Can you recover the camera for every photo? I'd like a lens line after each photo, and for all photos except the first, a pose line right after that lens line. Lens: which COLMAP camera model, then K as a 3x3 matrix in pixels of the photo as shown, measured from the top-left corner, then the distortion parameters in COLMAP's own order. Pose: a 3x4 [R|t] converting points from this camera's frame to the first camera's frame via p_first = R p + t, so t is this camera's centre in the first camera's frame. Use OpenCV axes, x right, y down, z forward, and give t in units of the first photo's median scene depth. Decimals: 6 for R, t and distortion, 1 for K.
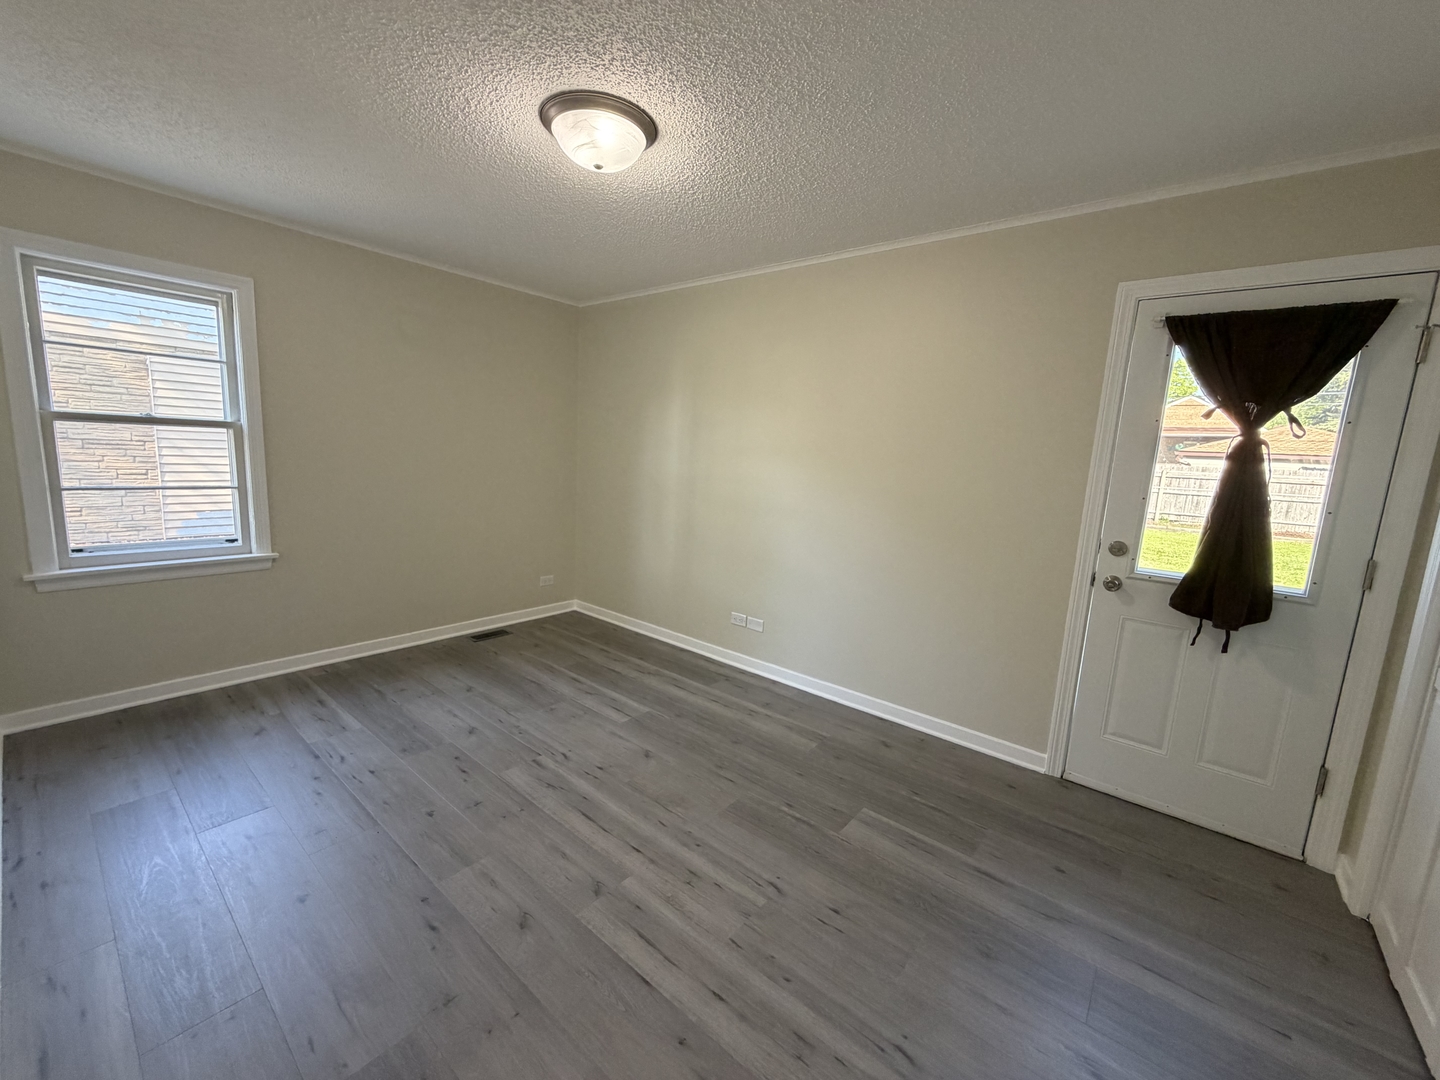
lens RADIAL K [[585.8, 0, 712.9], [0, 585.8, 542.9], [0, 0, 1]] dist [-0.001225, -0.000118]
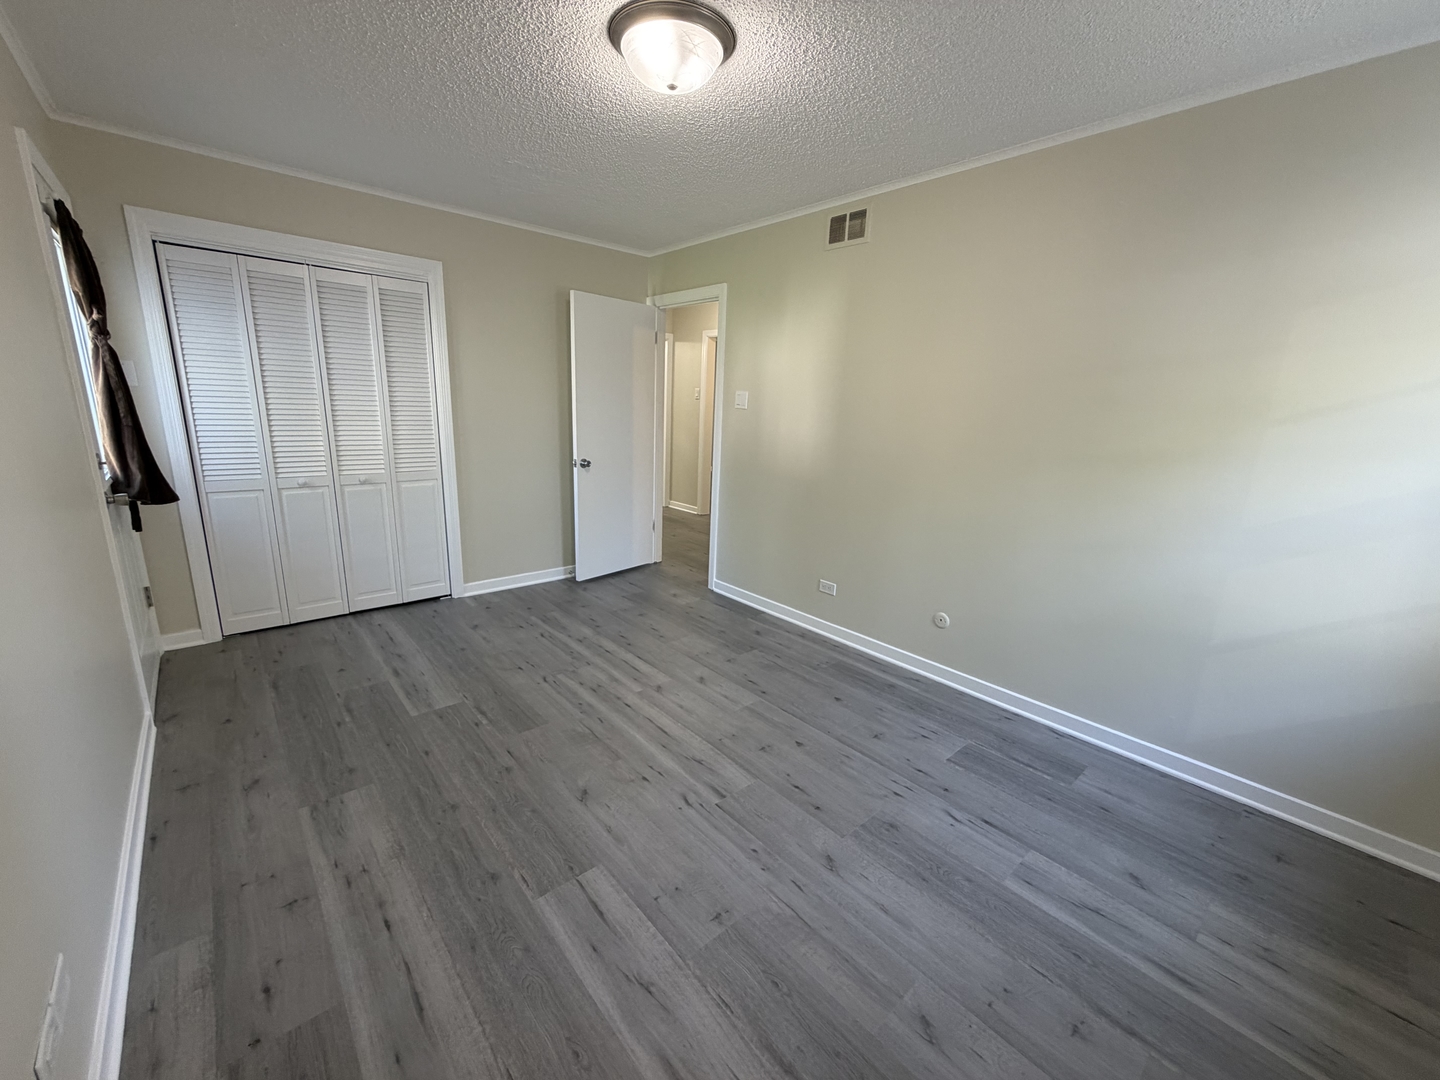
lens RADIAL K [[585.8, 0, 712.9], [0, 585.8, 542.9], [0, 0, 1]] dist [-0.001225, -0.000118]
pose [[-0.983783, -0.122930, 0.130613, -0.371650], [-0.062493, 0.917488, 0.392824, -0.287258], [-0.168126, 0.378291, -0.910291, 1.690051]]
